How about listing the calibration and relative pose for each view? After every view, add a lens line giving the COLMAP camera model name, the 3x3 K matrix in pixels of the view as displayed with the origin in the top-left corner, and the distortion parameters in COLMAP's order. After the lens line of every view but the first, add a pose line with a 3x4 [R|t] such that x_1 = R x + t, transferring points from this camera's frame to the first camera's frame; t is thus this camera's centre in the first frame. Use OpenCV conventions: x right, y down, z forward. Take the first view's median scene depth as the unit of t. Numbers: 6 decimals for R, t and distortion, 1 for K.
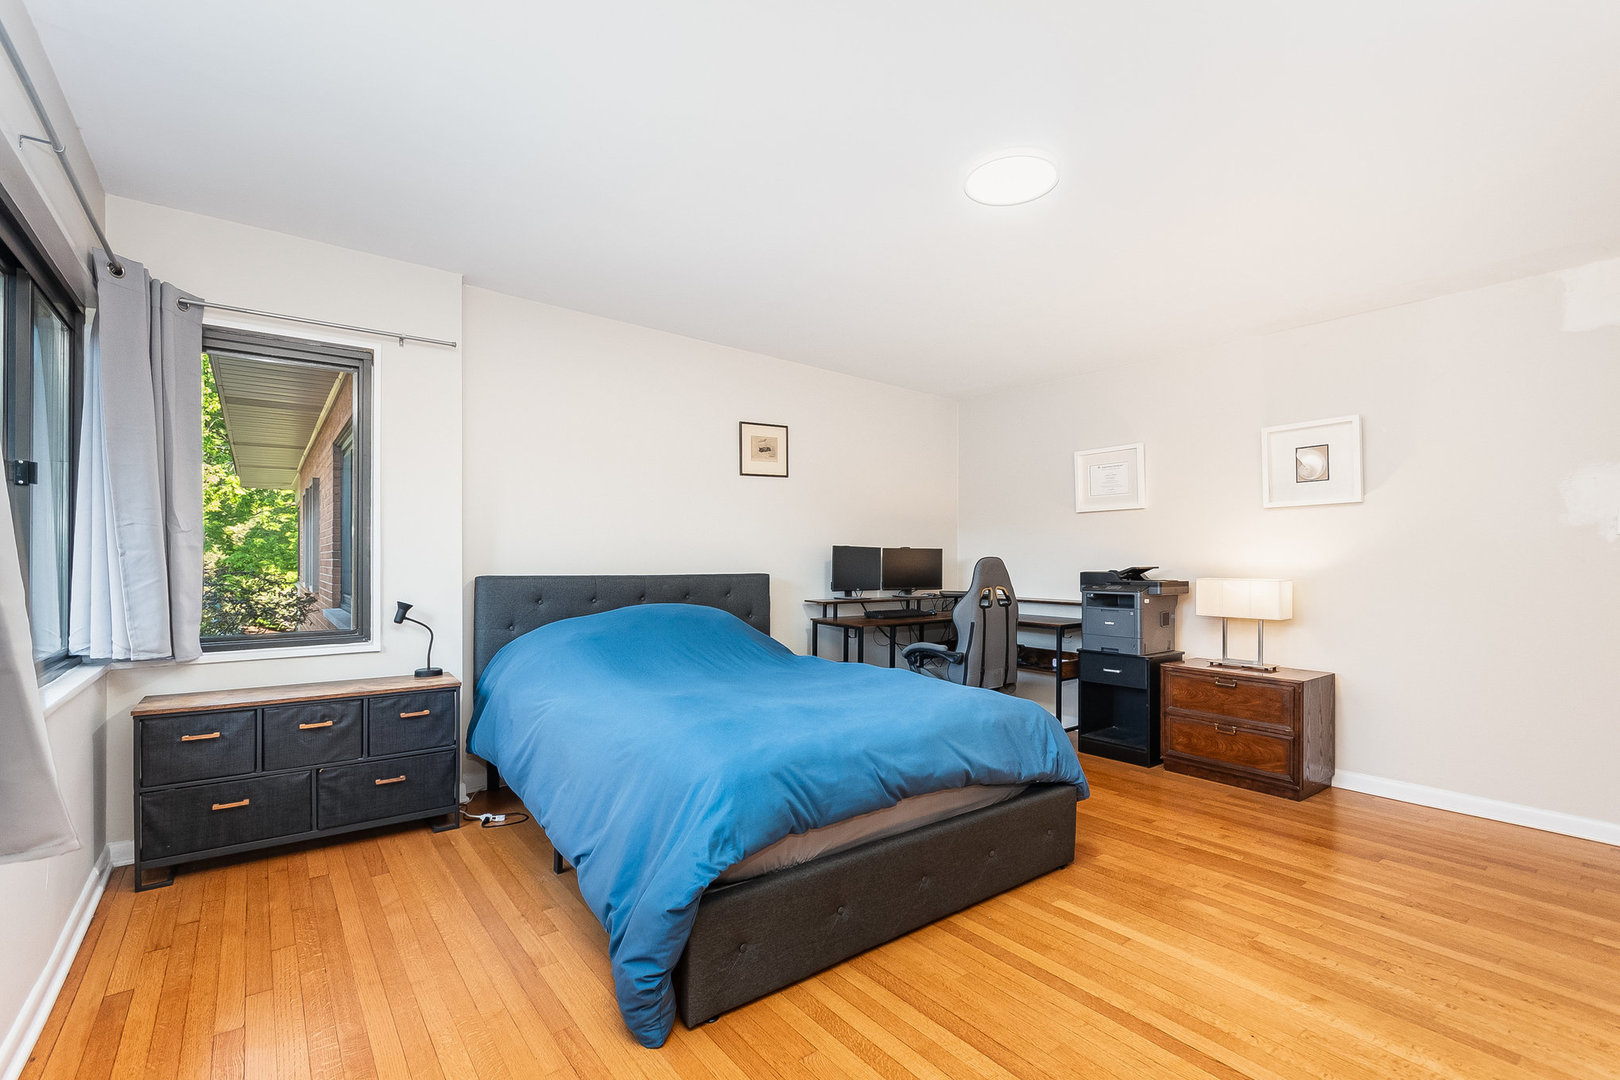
lens RADIAL K [[718.6, 0, 802.8], [0, 718.6, 553.3], [0, 0, 1]] dist [0.004788, -0.000362]
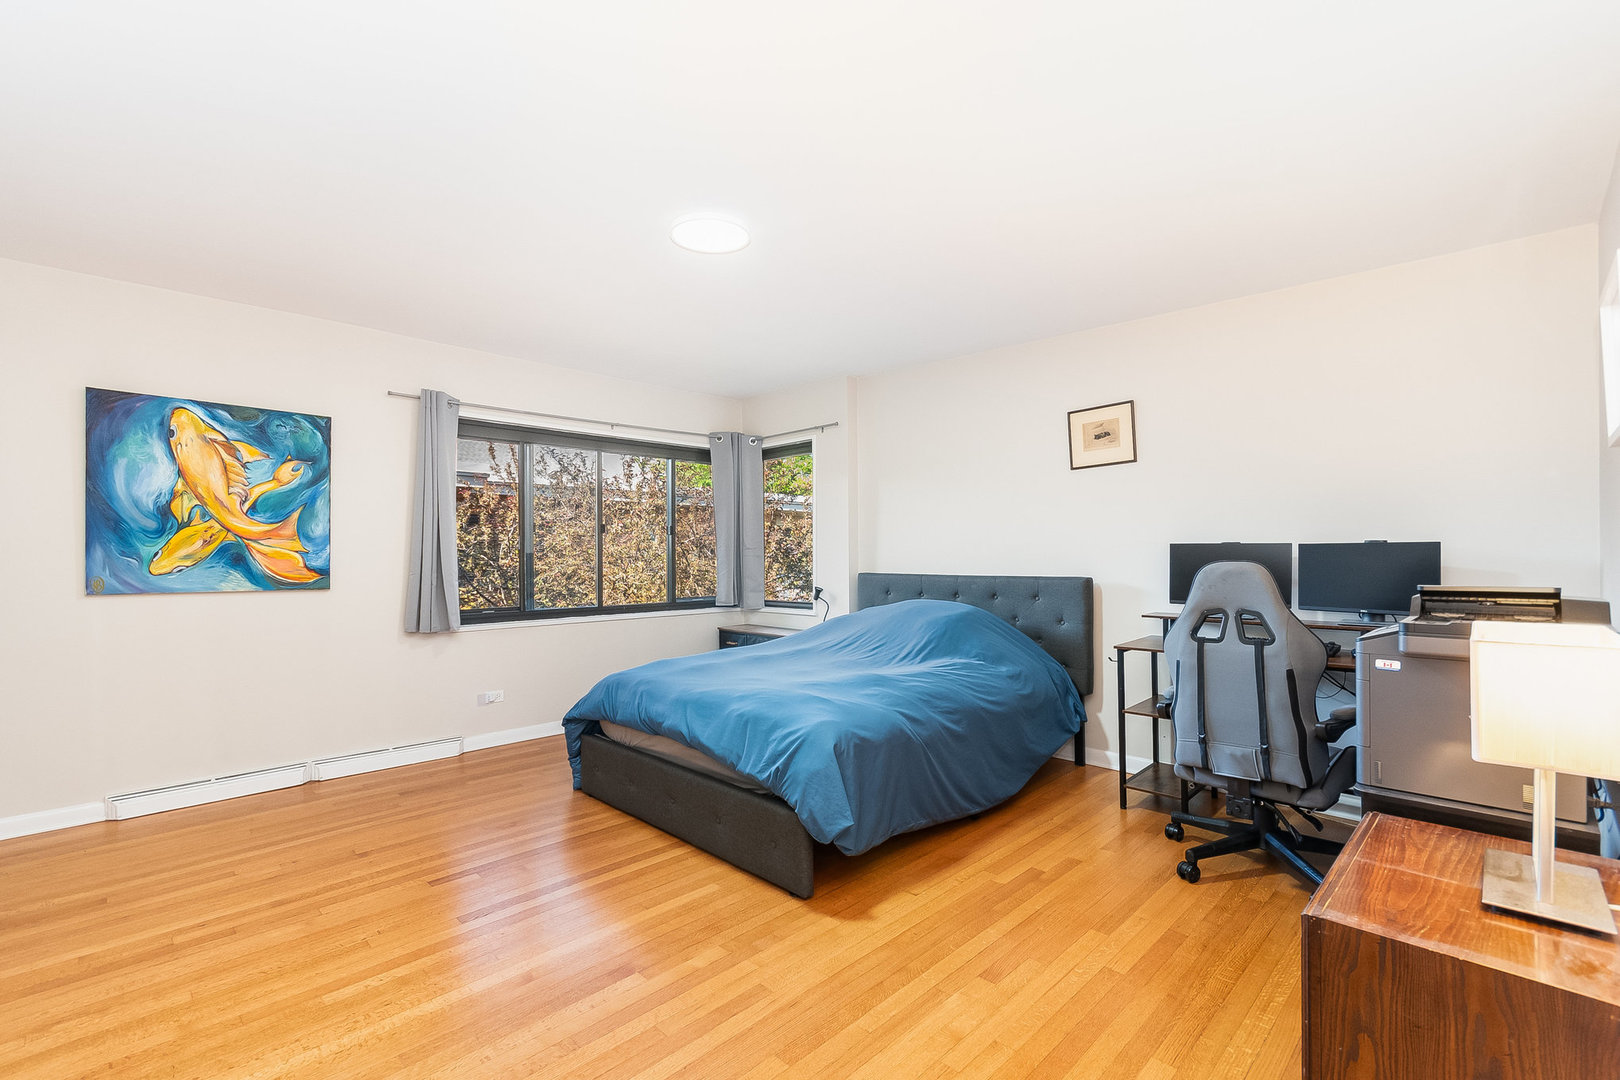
lens RADIAL K [[718.6, 0, 804.2], [0, 718.6, 548.9], [0, 0, 1]] dist [0.004788, -0.000362]
pose [[0.133181, -0.011274, -0.991028, 0.882685], [0.016468, 0.999822, -0.009161, -0.005565], [0.990955, -0.015100, 0.133343, 0.607425]]
